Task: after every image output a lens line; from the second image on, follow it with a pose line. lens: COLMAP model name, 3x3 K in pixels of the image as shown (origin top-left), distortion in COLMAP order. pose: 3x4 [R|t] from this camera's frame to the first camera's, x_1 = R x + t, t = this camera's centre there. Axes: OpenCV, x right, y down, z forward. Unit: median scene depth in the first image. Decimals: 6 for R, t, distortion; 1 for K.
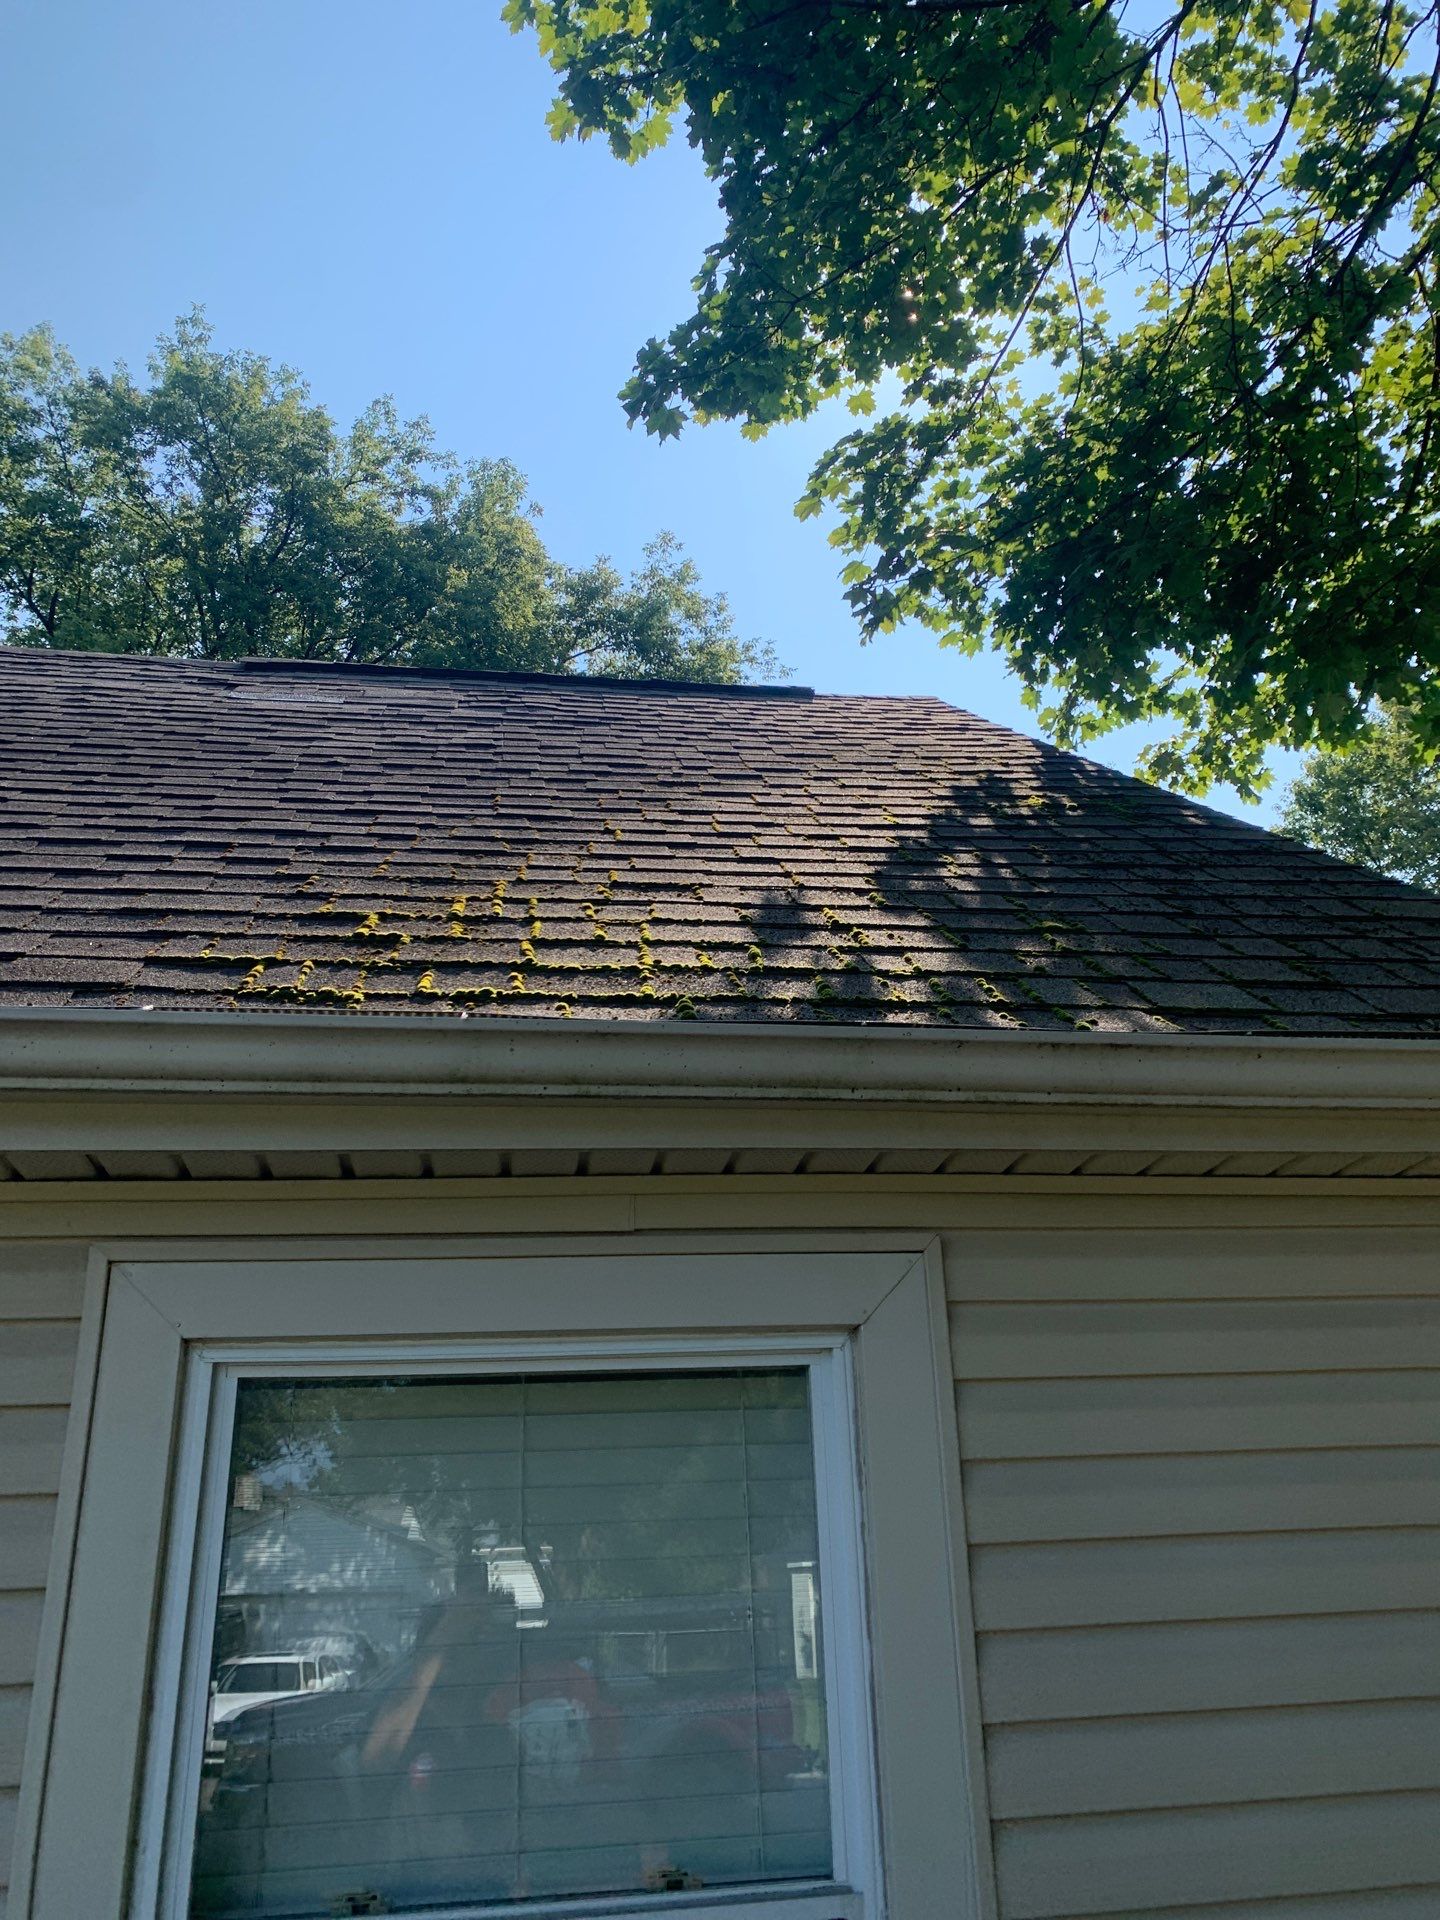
lens RADIAL K [[1470.3, 0, 720.0], [0, 1470.3, 960.0], [0, 0, 1]] dist [0.071249, -0.182447]
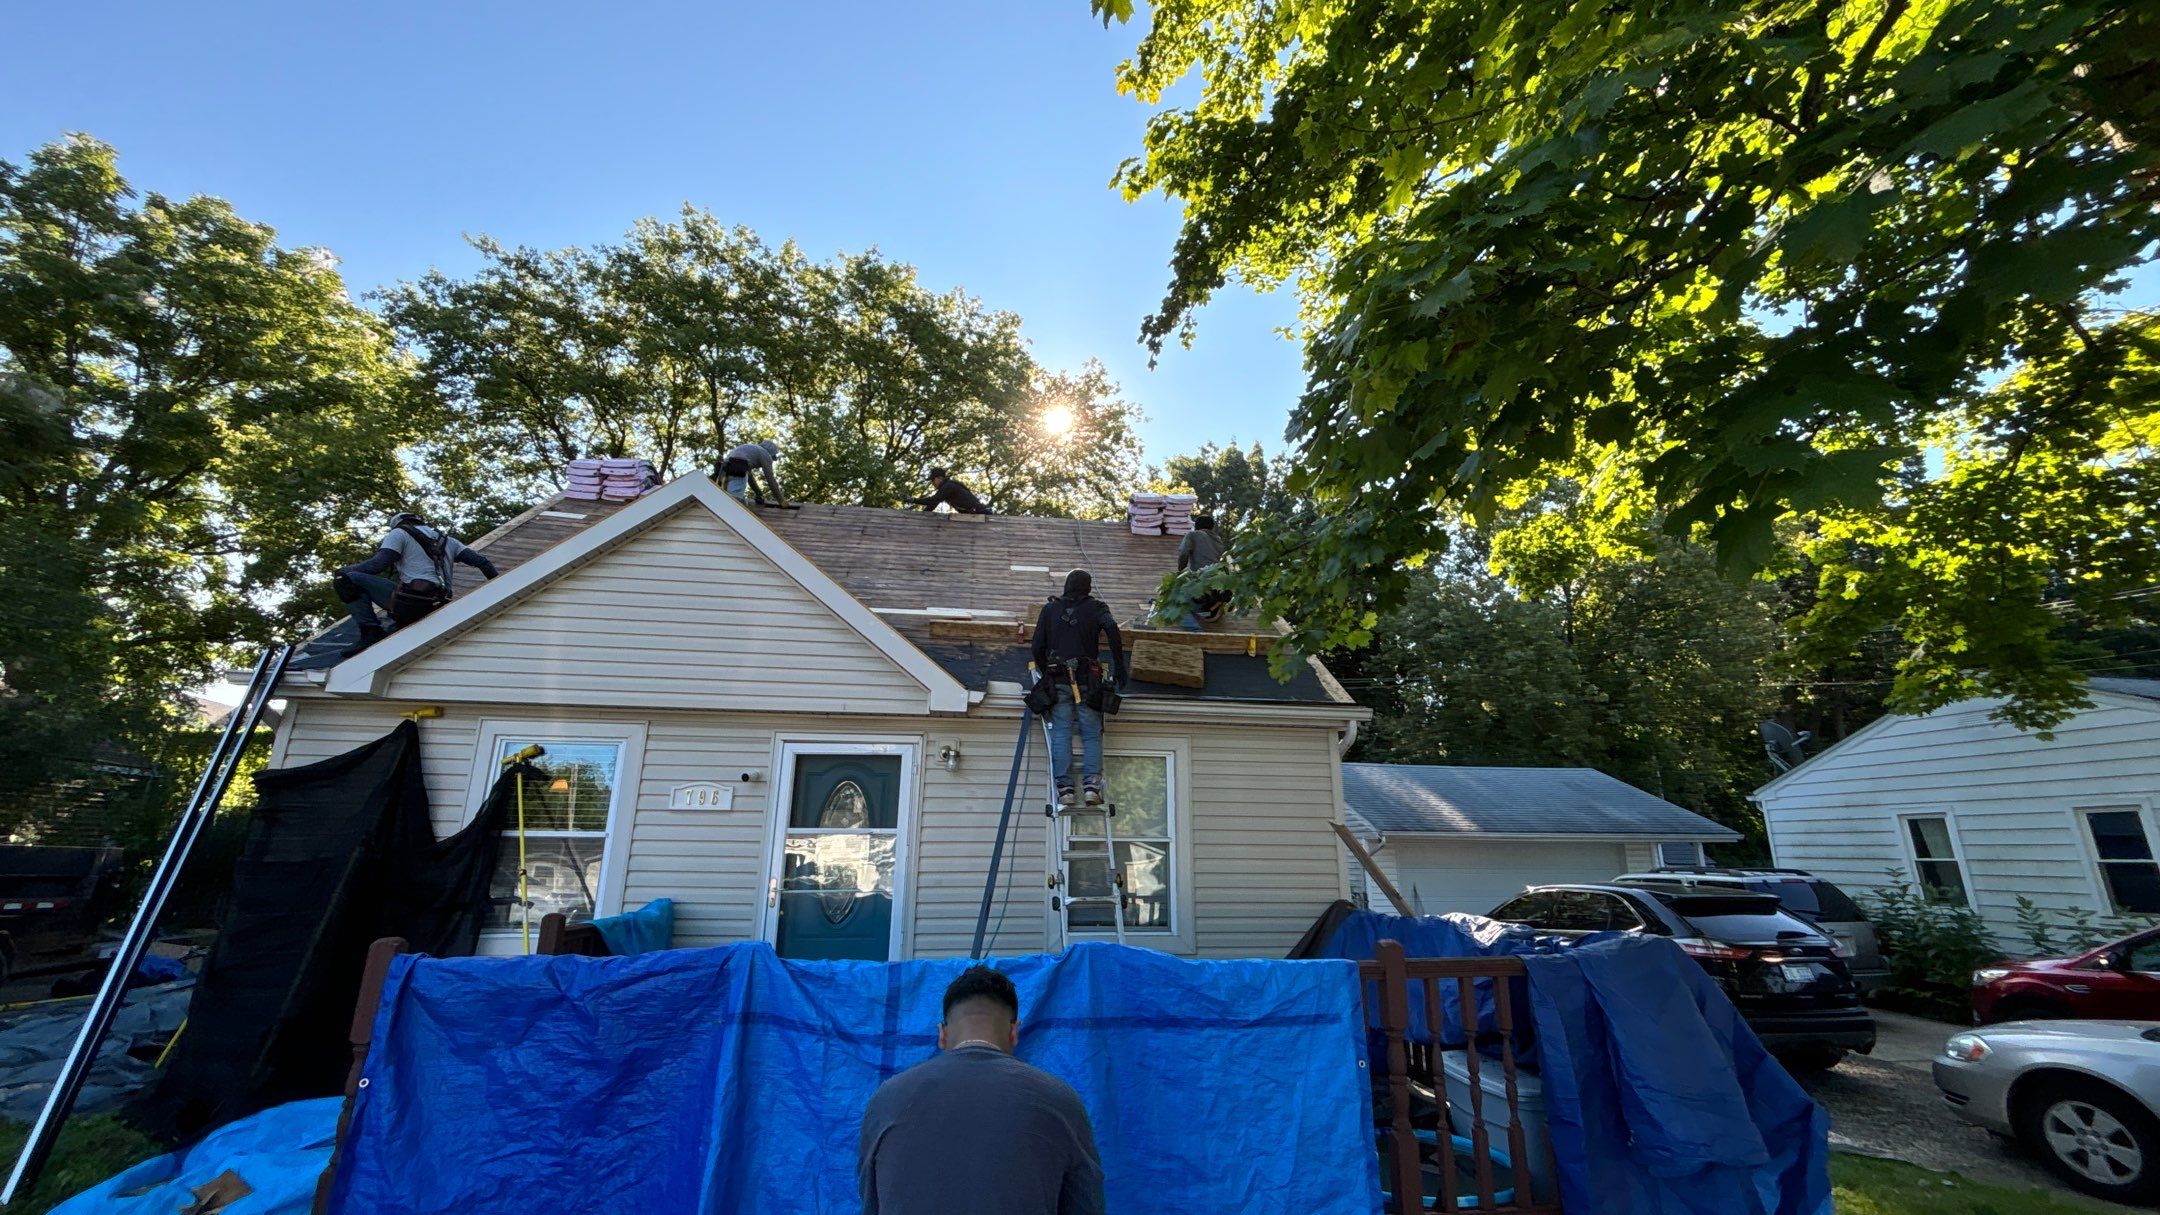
lens RADIAL K [[867.4, 0, 1078.3], [0, 867.4, 601.8], [0, 0, 1]] dist [-0.000964, 0.000242]
pose [[0.999083, 0.040800, -0.012994, -0.029405], [-0.039352, 0.994510, 0.096963, -0.069223], [0.016878, -0.096363, 0.995203, -0.248435]]
